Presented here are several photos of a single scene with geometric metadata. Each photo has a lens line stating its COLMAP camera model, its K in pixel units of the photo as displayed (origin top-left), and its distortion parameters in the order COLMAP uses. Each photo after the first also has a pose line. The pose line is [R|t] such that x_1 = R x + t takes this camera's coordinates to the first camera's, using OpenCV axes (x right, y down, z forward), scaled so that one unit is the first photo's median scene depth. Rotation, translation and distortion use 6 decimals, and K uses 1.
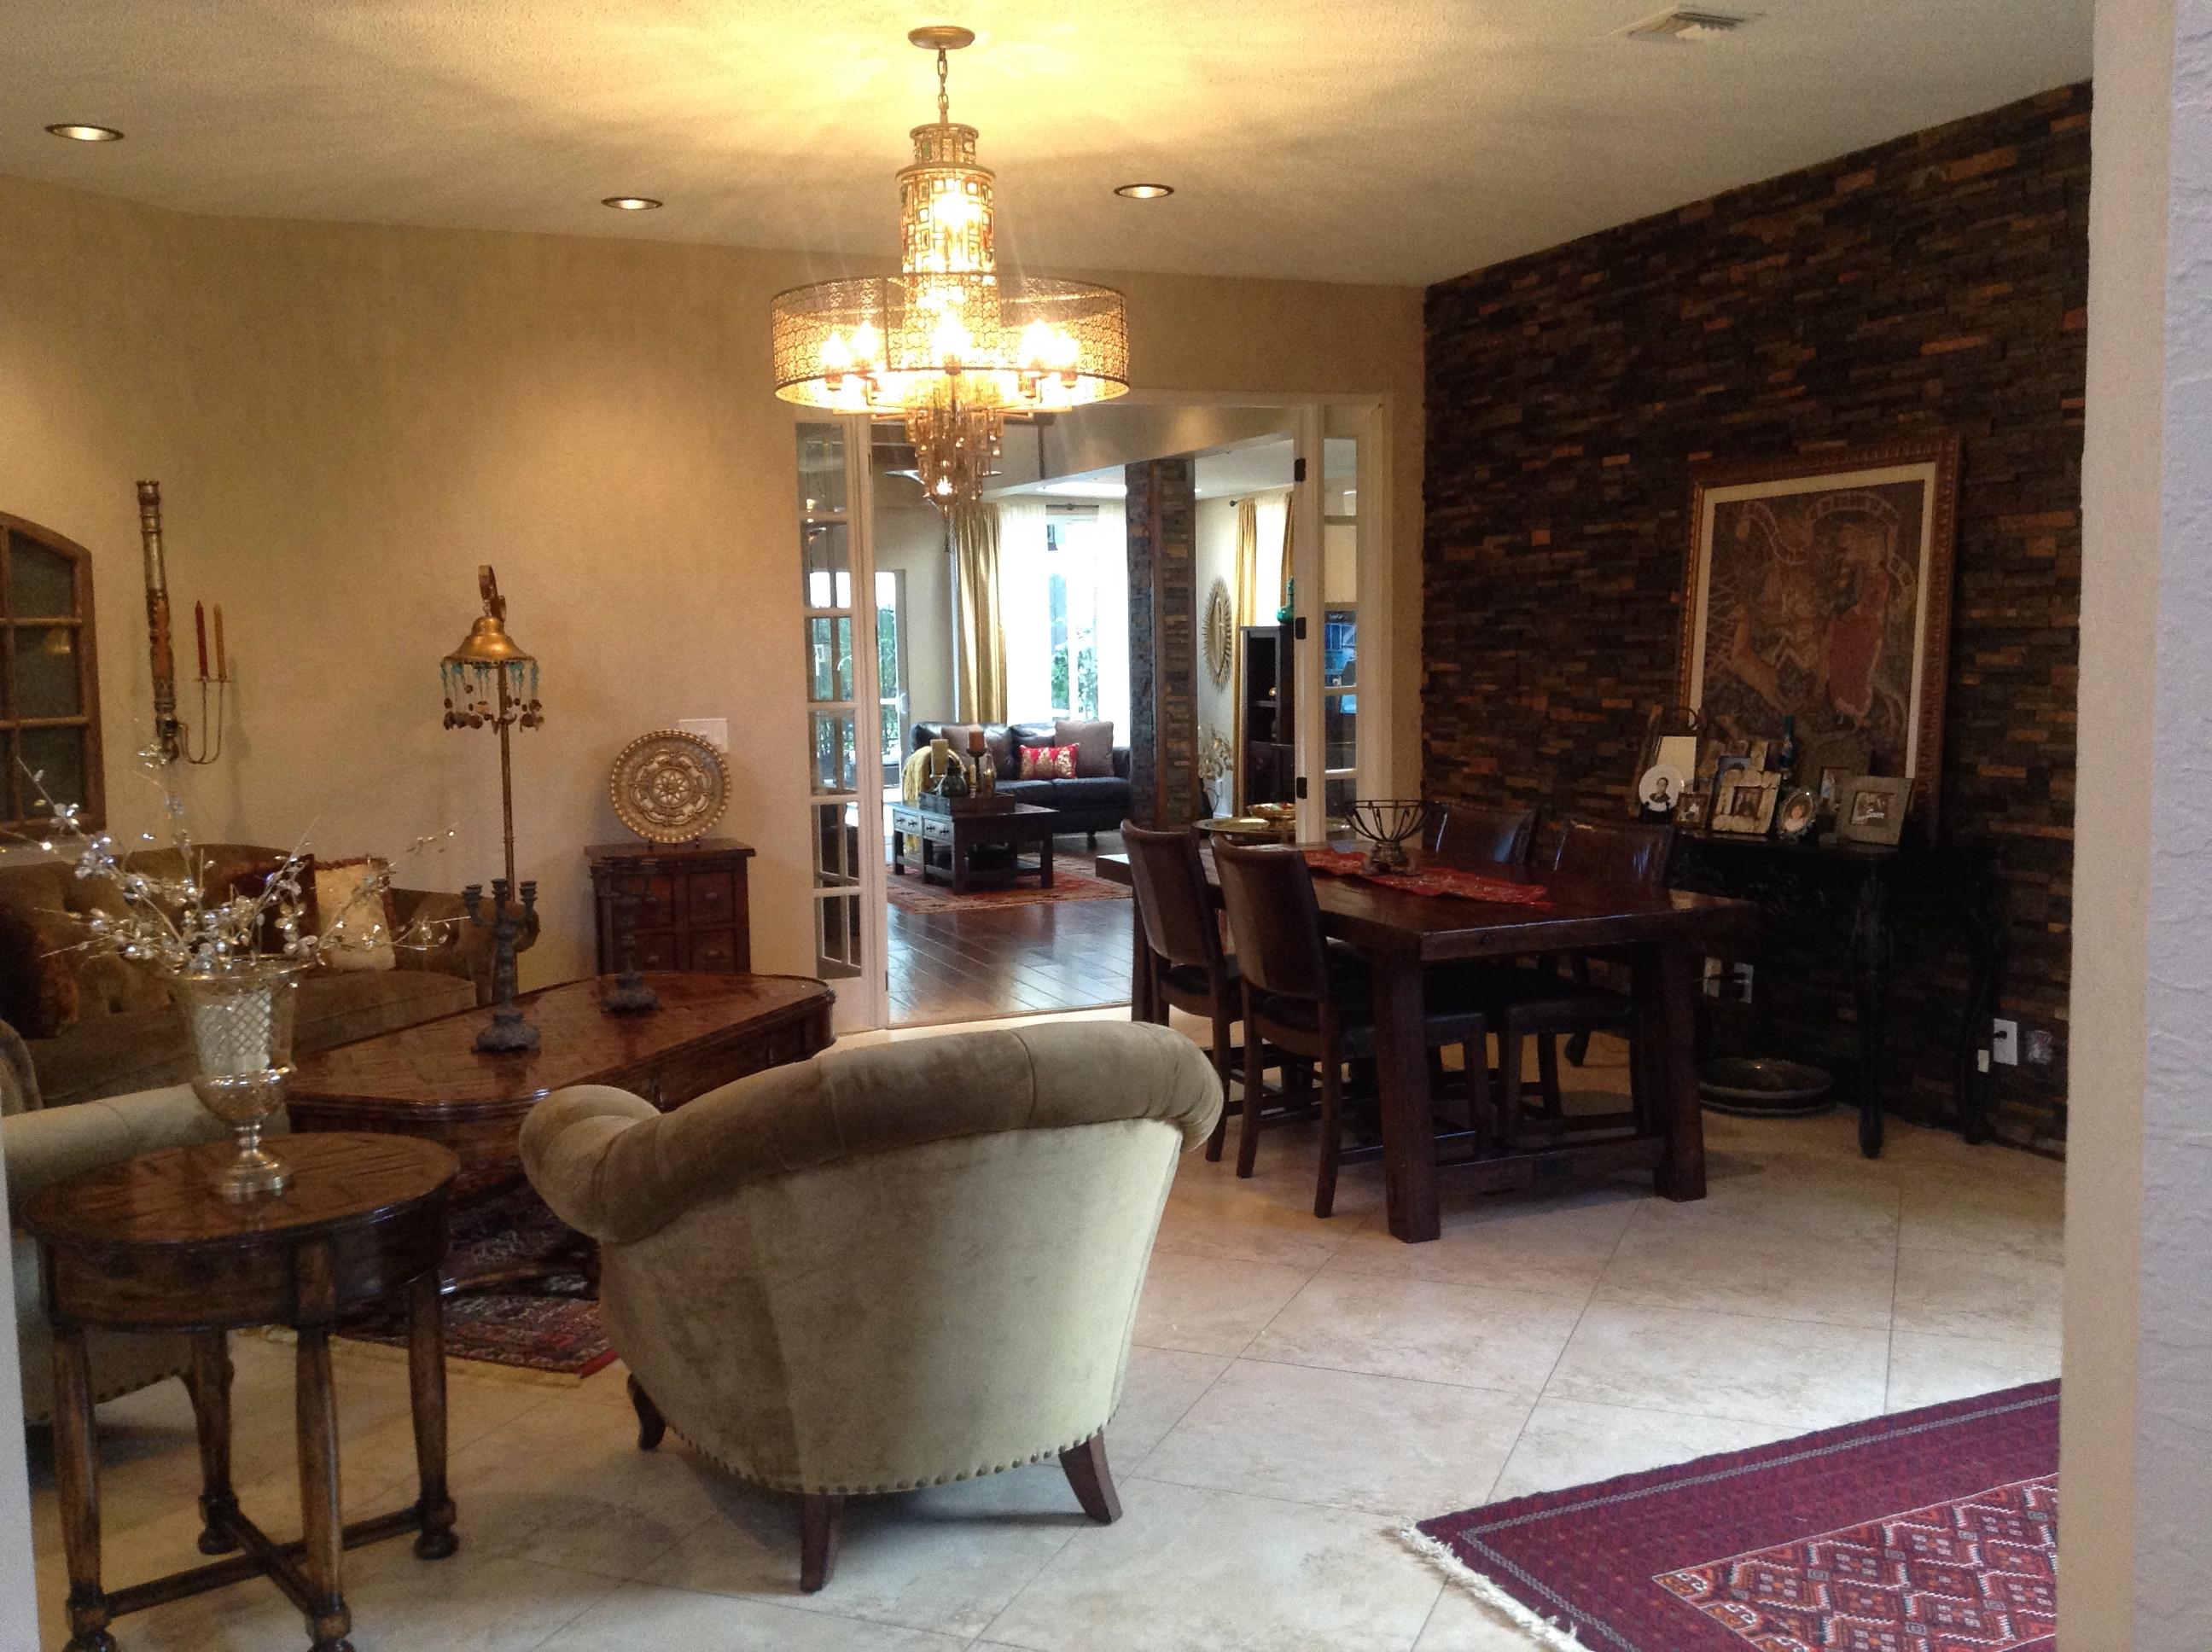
lens RADIAL K [[2040.3, 0, 1105.3], [0, 2040.3, 826.5], [0, 0, 1]] dist [0.052380, 0.000000]
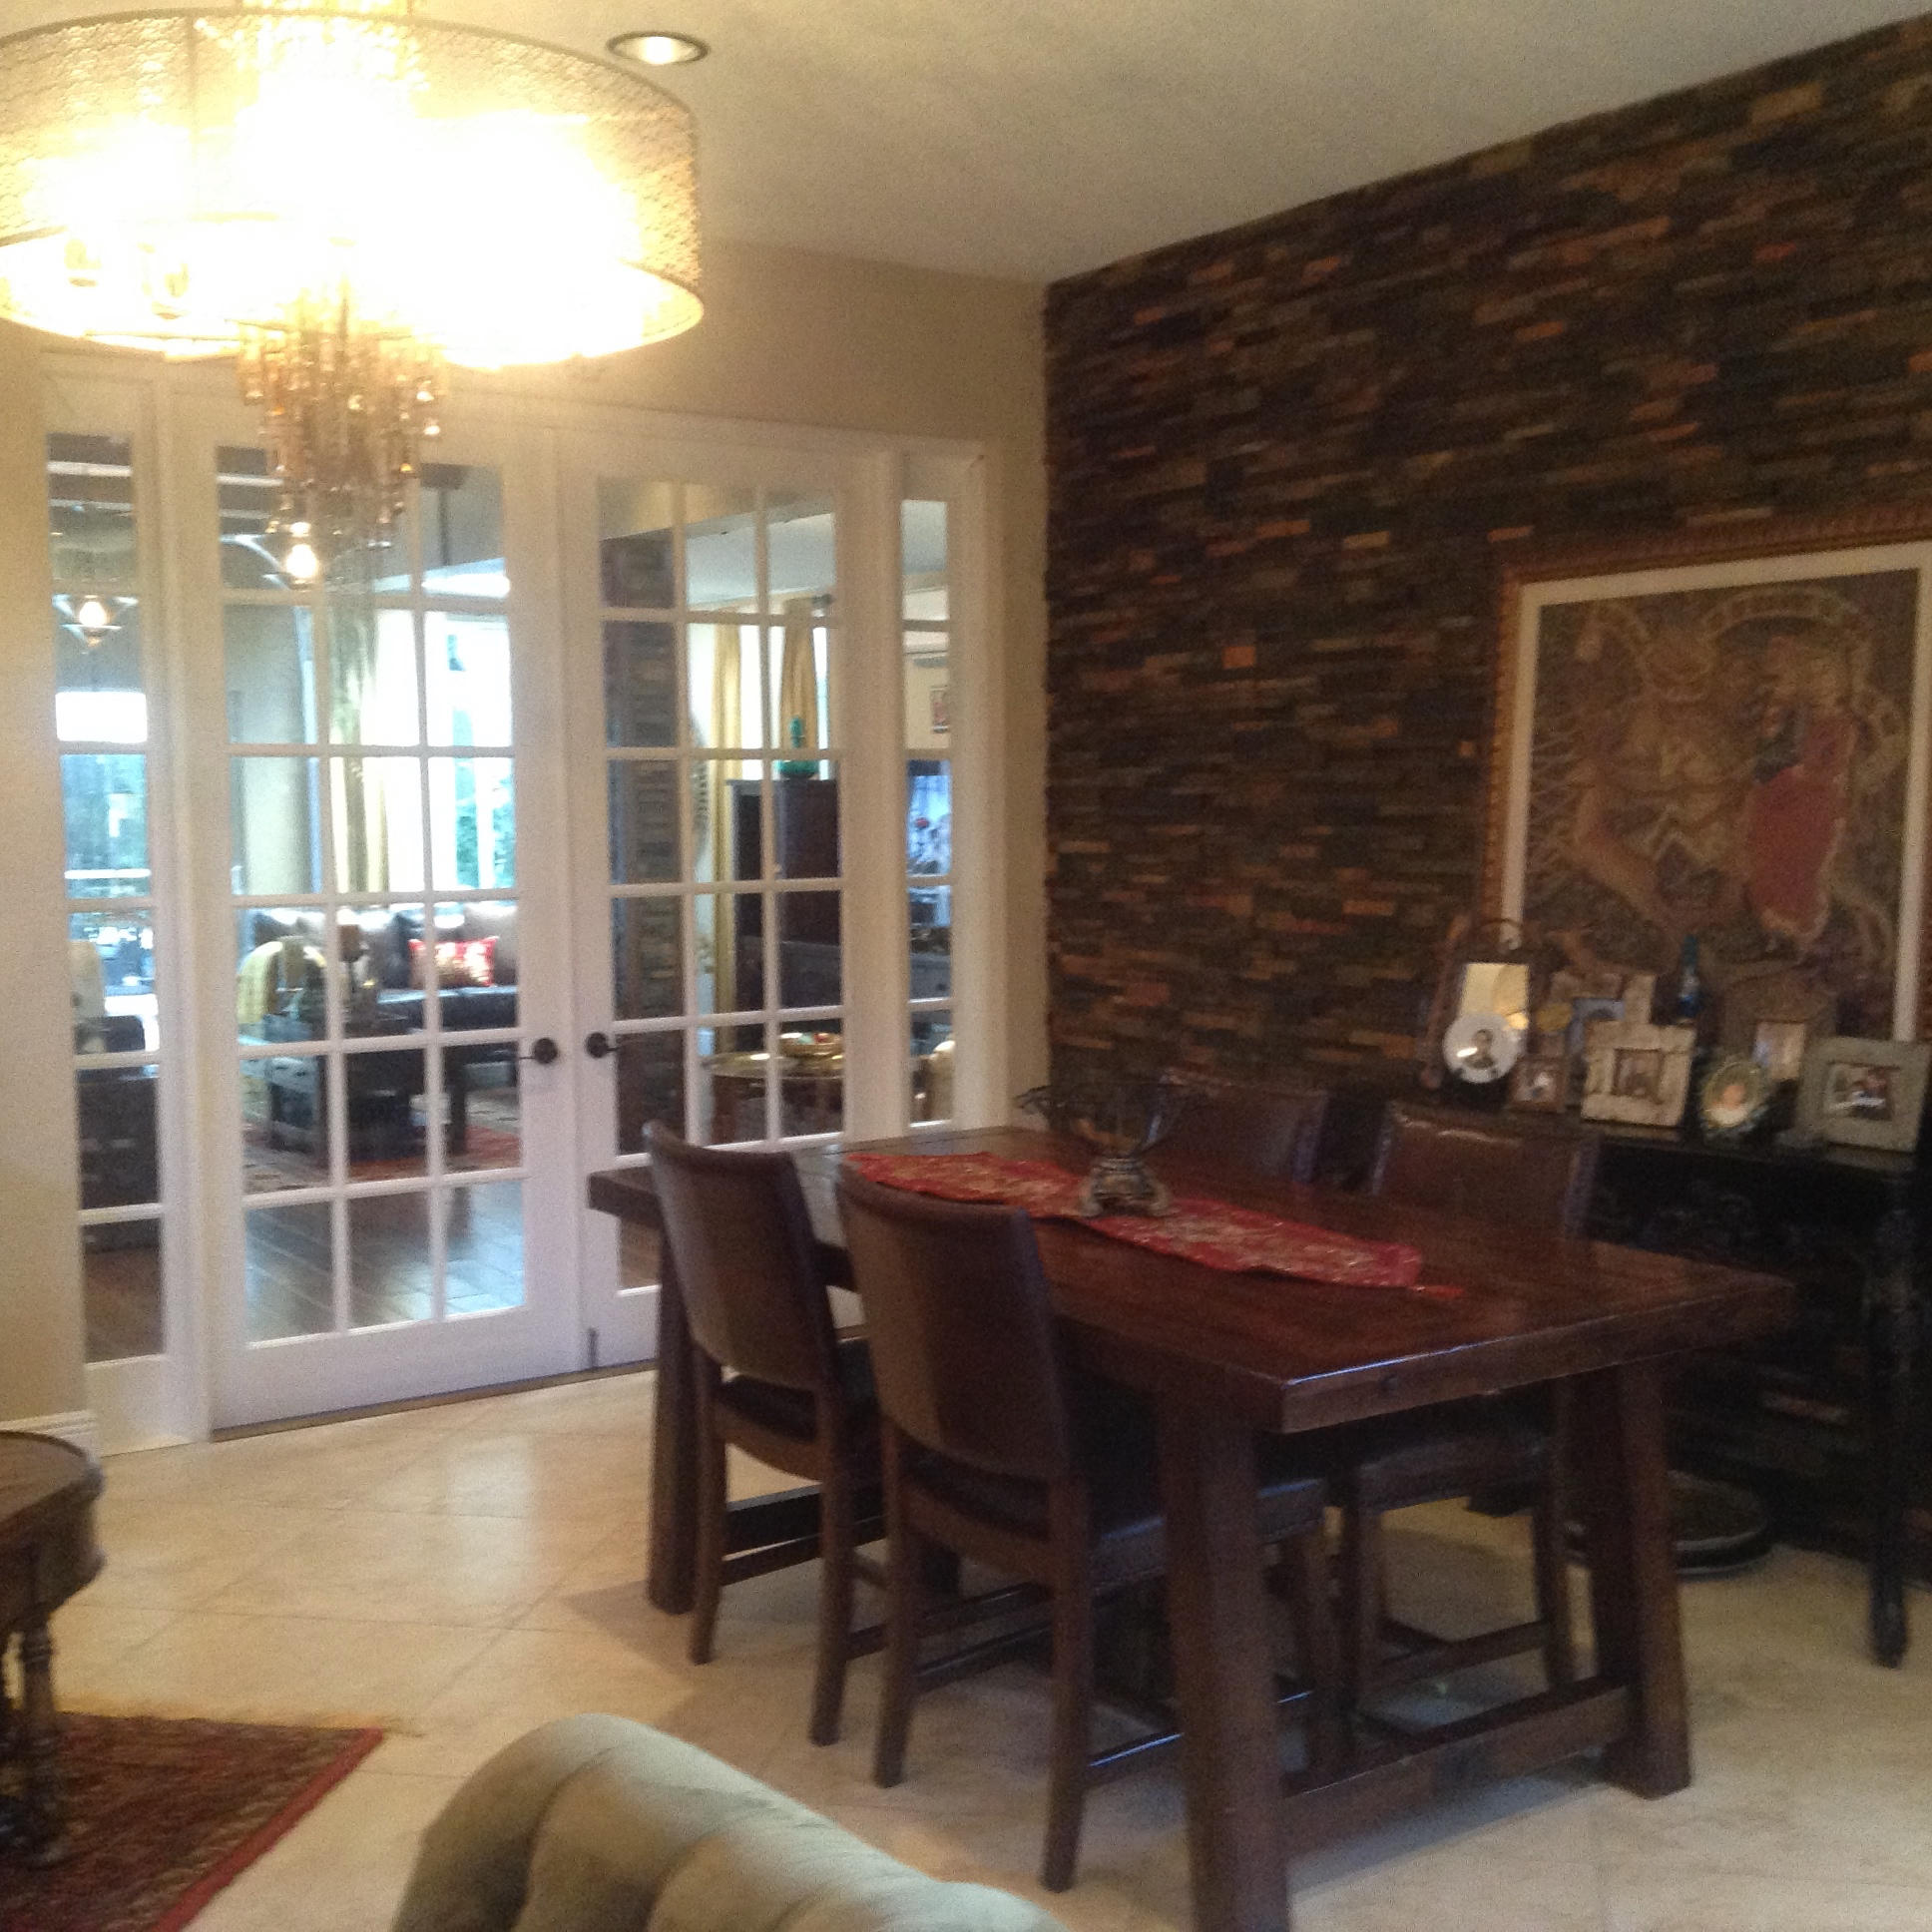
lens RADIAL K [[2227.4, 0, 969.0], [0, 2227.4, 977.9], [0, 0, 1]] dist [0.092270, 0.000000]
pose [[0.976752, -0.004884, 0.214317, -0.033767], [0.006559, 0.999953, -0.007106, -0.034514], [-0.214272, 0.008346, 0.976738, 0.334788]]
